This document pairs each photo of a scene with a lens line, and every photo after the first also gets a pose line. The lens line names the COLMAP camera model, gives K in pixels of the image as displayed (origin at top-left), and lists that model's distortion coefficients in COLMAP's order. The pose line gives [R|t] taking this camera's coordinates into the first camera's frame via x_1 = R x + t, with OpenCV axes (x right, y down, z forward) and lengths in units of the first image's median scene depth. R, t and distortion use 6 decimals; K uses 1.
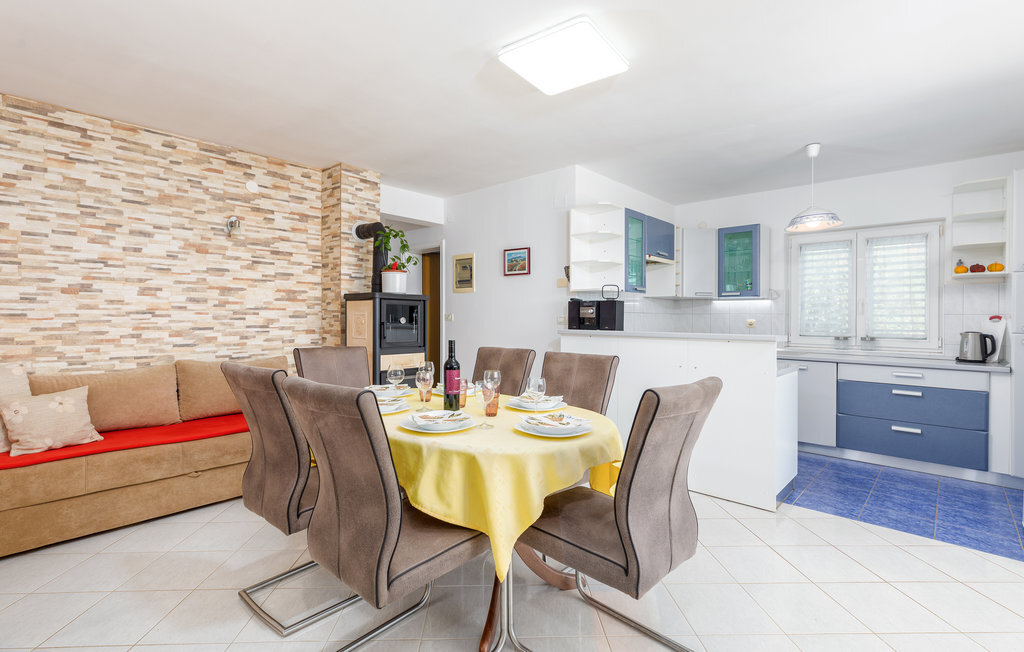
lens RADIAL K [[471.3, 0, 505.2], [0, 471.3, 314.2], [0, 0, 1]] dist [0.008988, -0.002139]
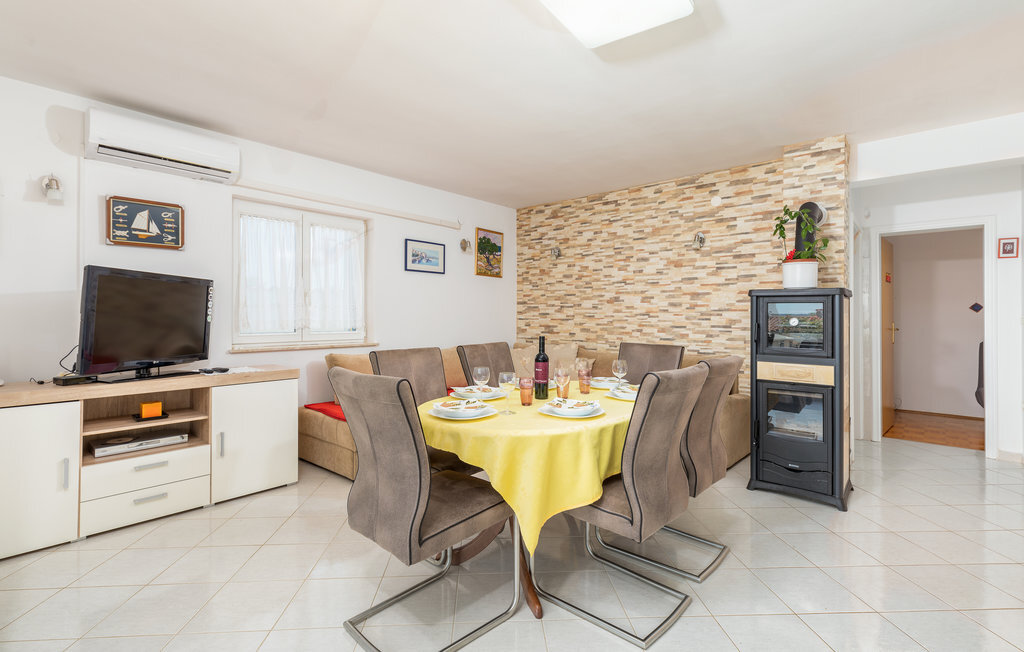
lens RADIAL K [[471.3, 0, 505.3], [0, 471.3, 307.6], [0, 0, 1]] dist [0.008988, -0.002139]
pose [[0.025049, -0.023085, -0.999420, 0.589182], [-0.000654, 0.999733, -0.023108, 0.008168], [0.999686, 0.001233, 0.025027, 0.495836]]
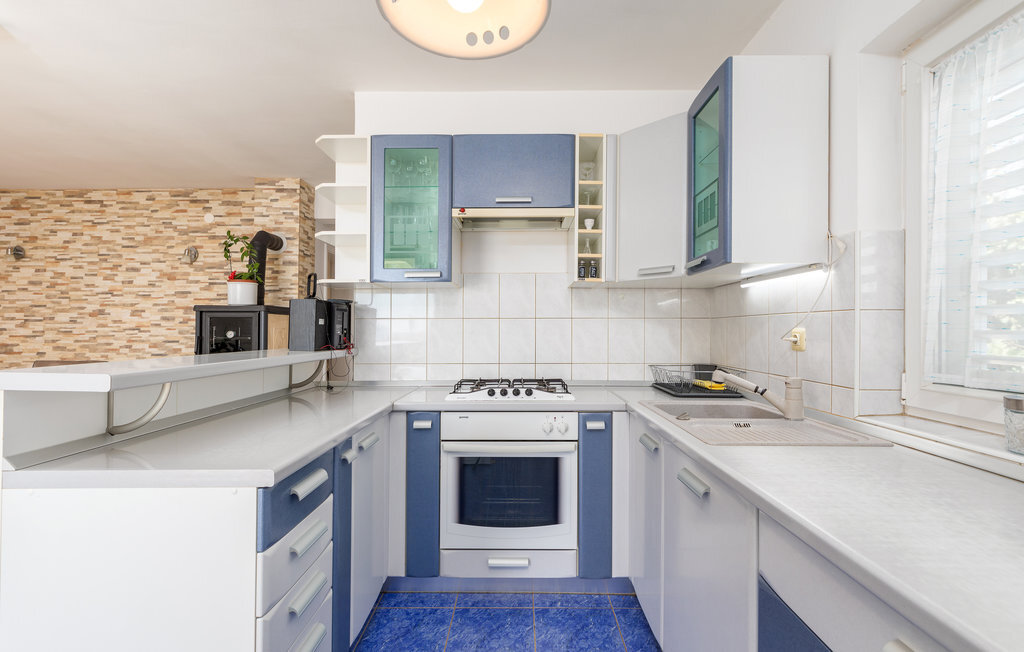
lens RADIAL K [[471.3, 0, 509.6], [0, 471.3, 323.4], [0, 0, 1]] dist [0.008988, -0.002139]
pose [[0.682832, -0.019877, -0.730305, 0.833226], [0.013107, 0.999802, -0.014958, 0.012884], [0.730458, 0.000642, 0.682958, 0.783751]]
